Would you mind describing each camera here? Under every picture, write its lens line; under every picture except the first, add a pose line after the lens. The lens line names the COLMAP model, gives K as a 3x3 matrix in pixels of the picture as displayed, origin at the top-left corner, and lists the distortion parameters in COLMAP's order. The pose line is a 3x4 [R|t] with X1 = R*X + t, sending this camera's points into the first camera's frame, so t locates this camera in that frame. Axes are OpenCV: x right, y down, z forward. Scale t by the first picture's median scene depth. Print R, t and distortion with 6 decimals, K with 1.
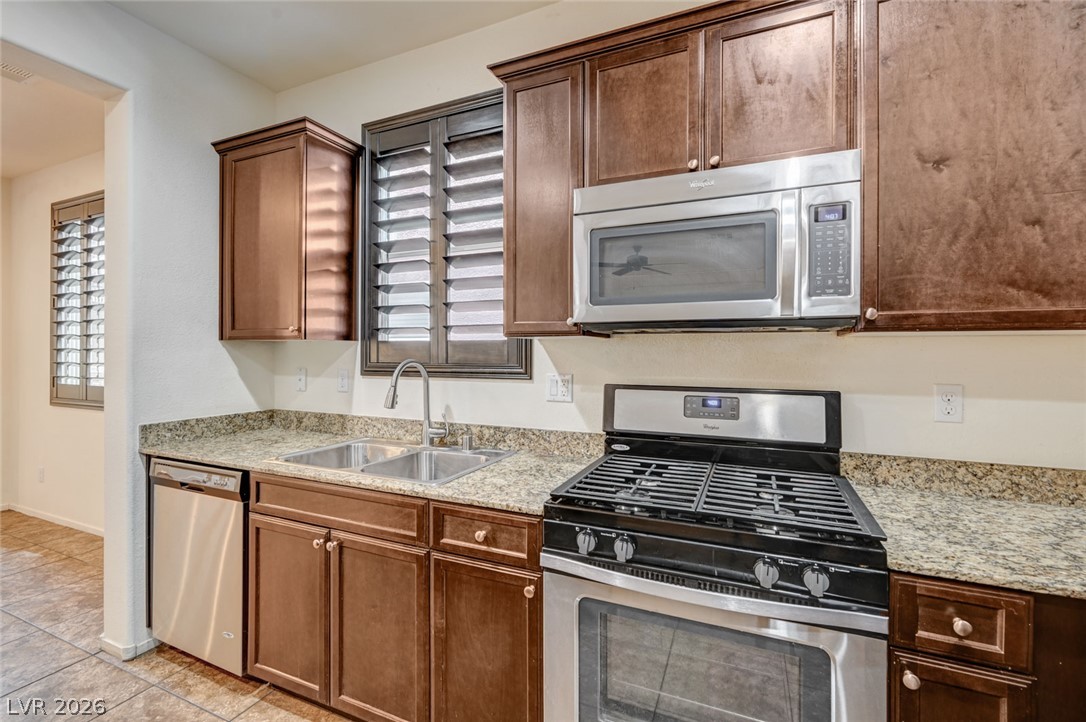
lens RADIAL K [[478.2, 0, 543.9], [0, 478.2, 350.7], [0, 0, 1]] dist [-0.000263, 0.000128]
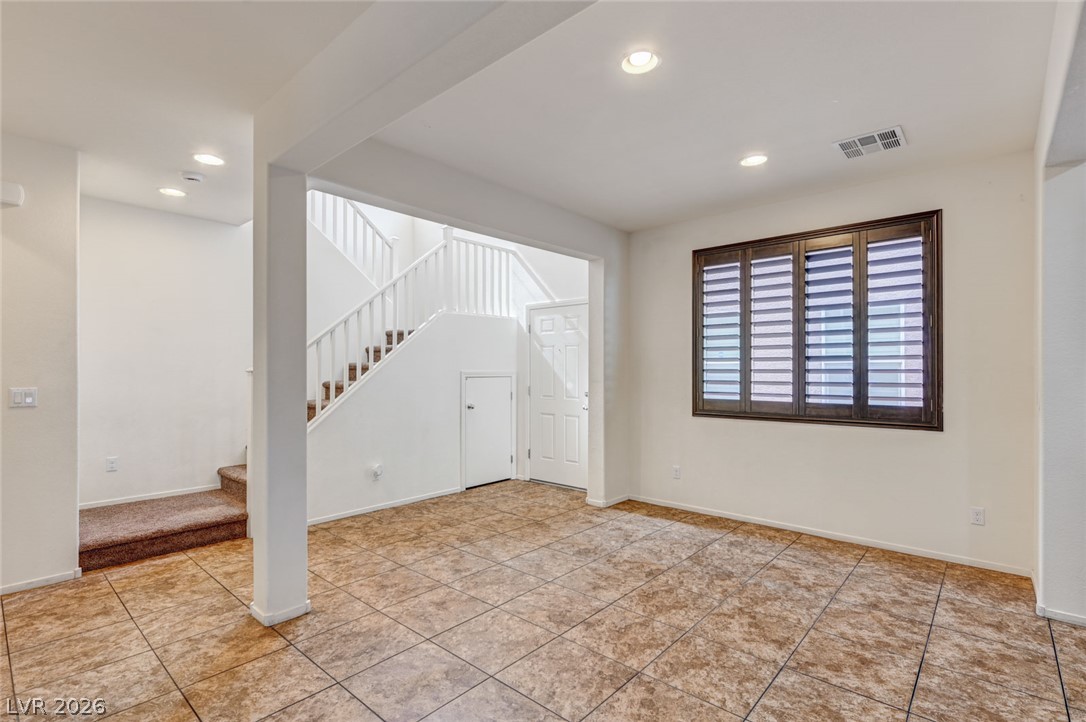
lens RADIAL K [[511.4, 0, 542.6], [0, 511.4, 368.6], [0, 0, 1]] dist [0.000061, -0.000049]
pose [[0.953295, -0.003087, -0.302025, -2.354363], [0.002258, 0.999993, -0.003096, -0.009600], [0.302032, 0.002270, 0.953295, -0.846686]]
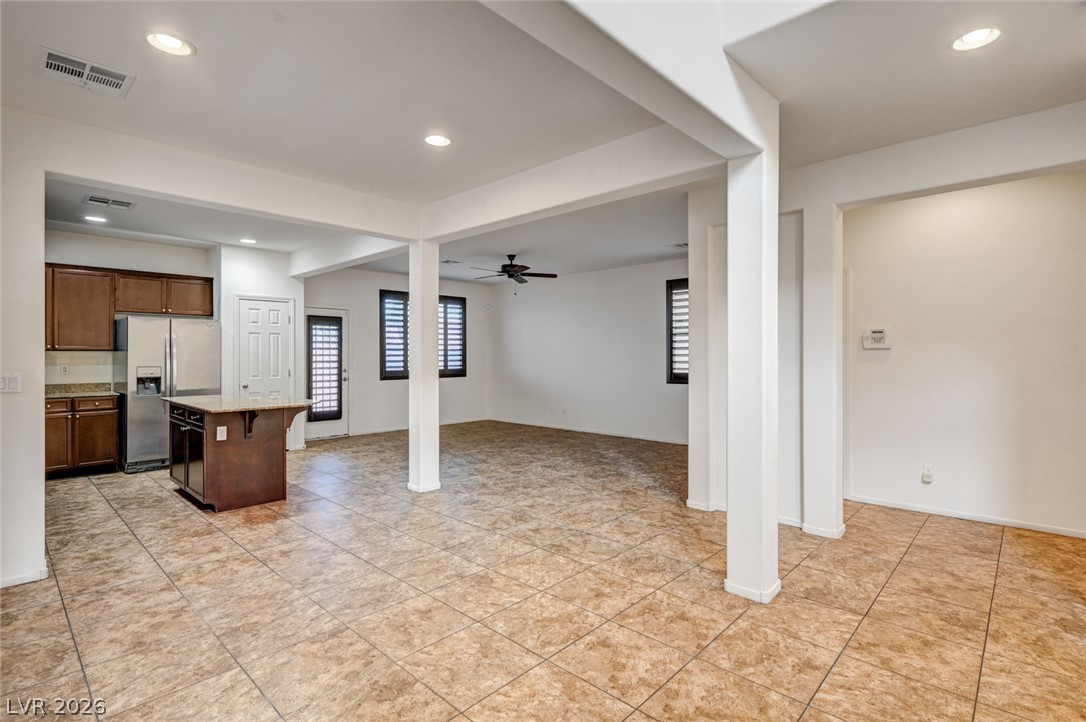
lens RADIAL K [[520.1, 0, 545.9], [0, 520.1, 353.4], [0, 0, 1]] dist [-0.000491, 0.000246]
pose [[-0.945638, 0.001278, 0.325220, -3.684895], [0.000058, 0.999993, -0.003760, -0.003057], [-0.325222, -0.003536, -0.945631, 2.599736]]
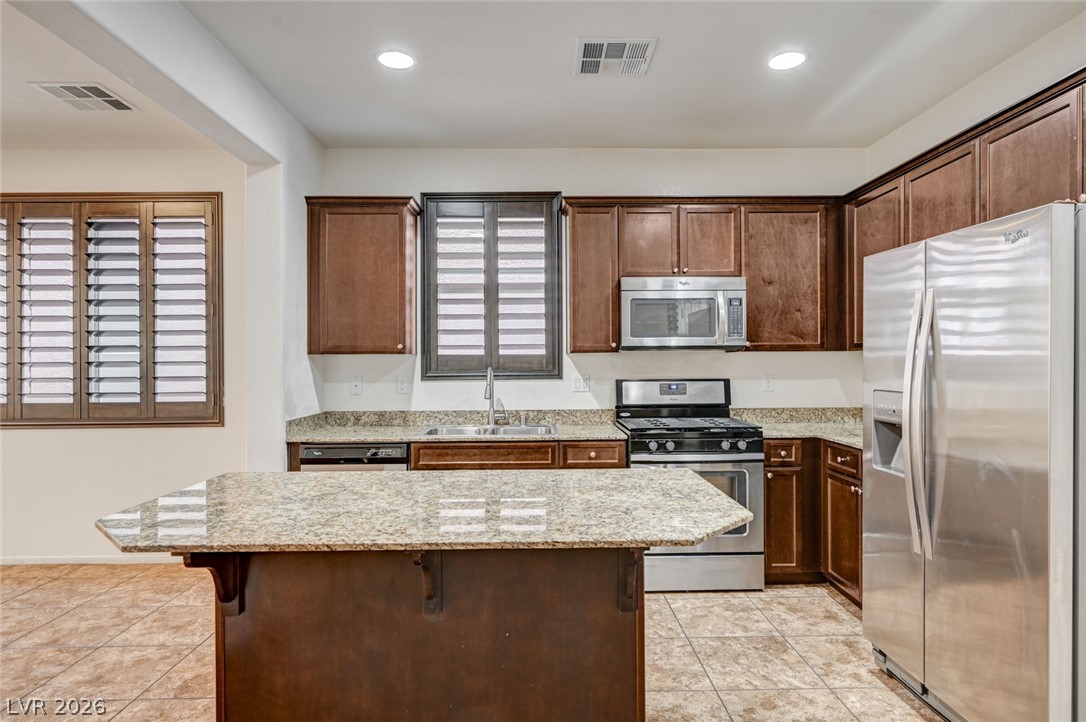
lens RADIAL K [[602.6, 0, 545.1], [0, 602.6, 359.9], [0, 0, 1]] dist [-0.001340, -0.000151]
pose [[0.905909, -0.006993, 0.423415, -1.188086], [0.007513, 0.999972, 0.000440, -0.005797], [-0.423406, 0.002783, 0.905936, -1.021484]]
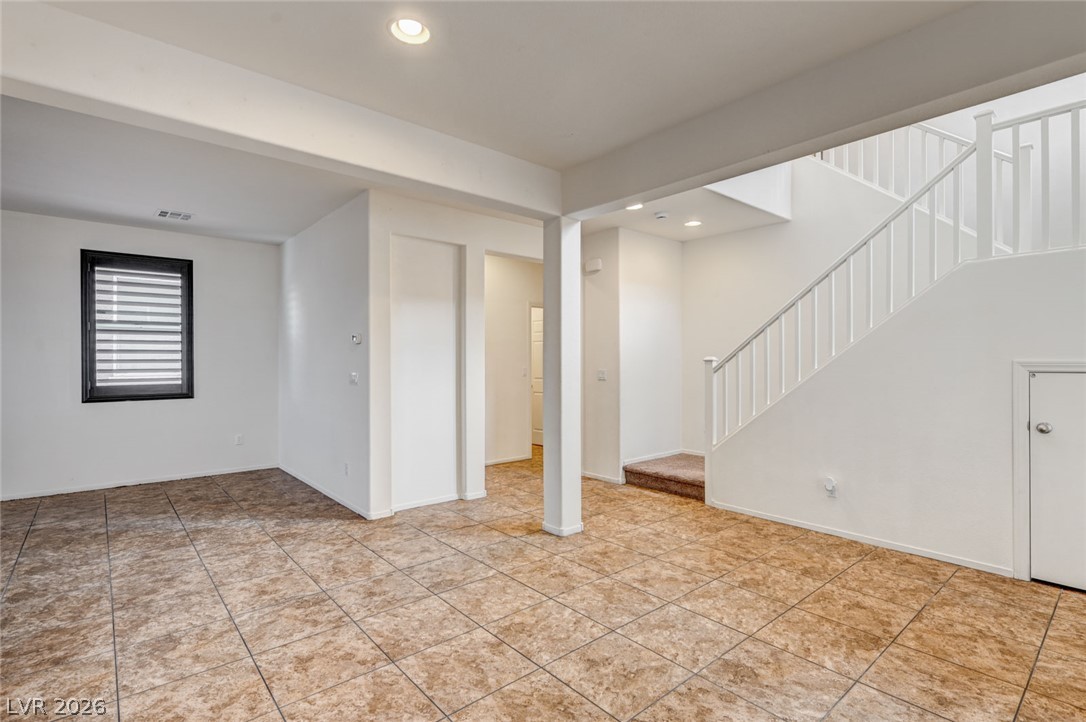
lens RADIAL K [[518.6, 0, 544.7], [0, 518.6, 359.9], [0, 0, 1]] dist [-0.000059, -0.000017]
pose [[-0.423623, -0.002411, -0.905835, -1.395913], [0.001039, 0.999995, -0.003148, 0.000528], [0.905838, -0.002275, -0.423618, 1.607398]]
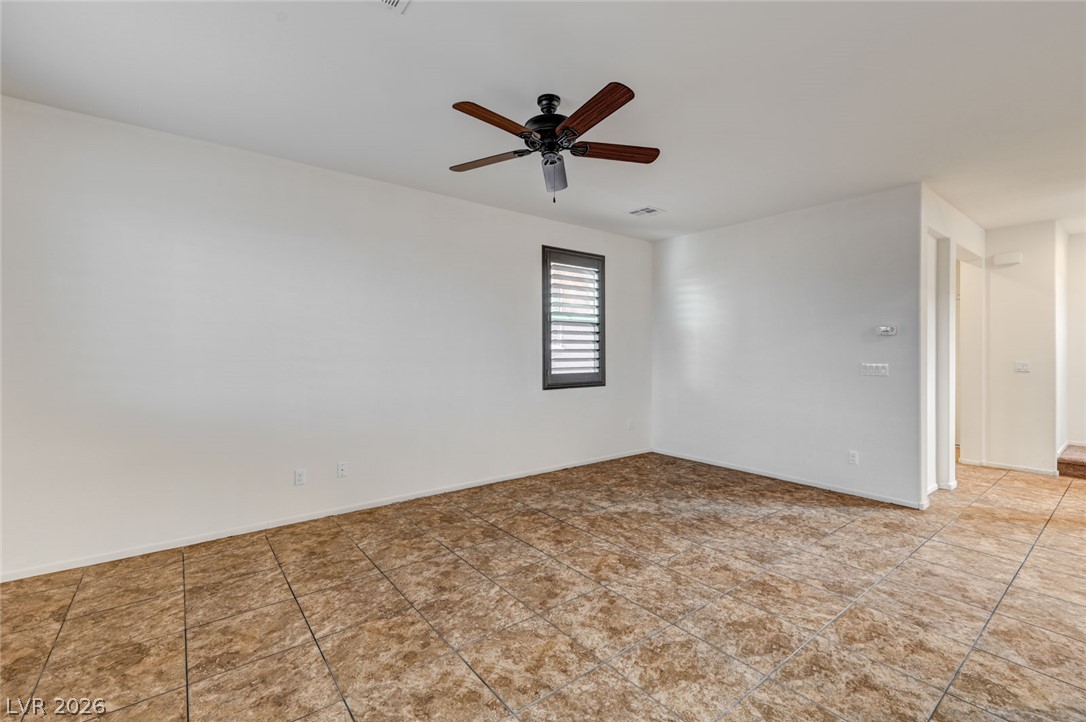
lens RADIAL K [[467.4, 0, 544.8], [0, 467.4, 351.6], [0, 0, 1]] dist [0.007709, -0.000193]
pose [[-0.466582, -0.001647, -0.884476, -0.332975], [-0.004253, 0.999991, 0.000381, -0.000090], [0.884468, 0.003939, -0.466585, -1.005337]]
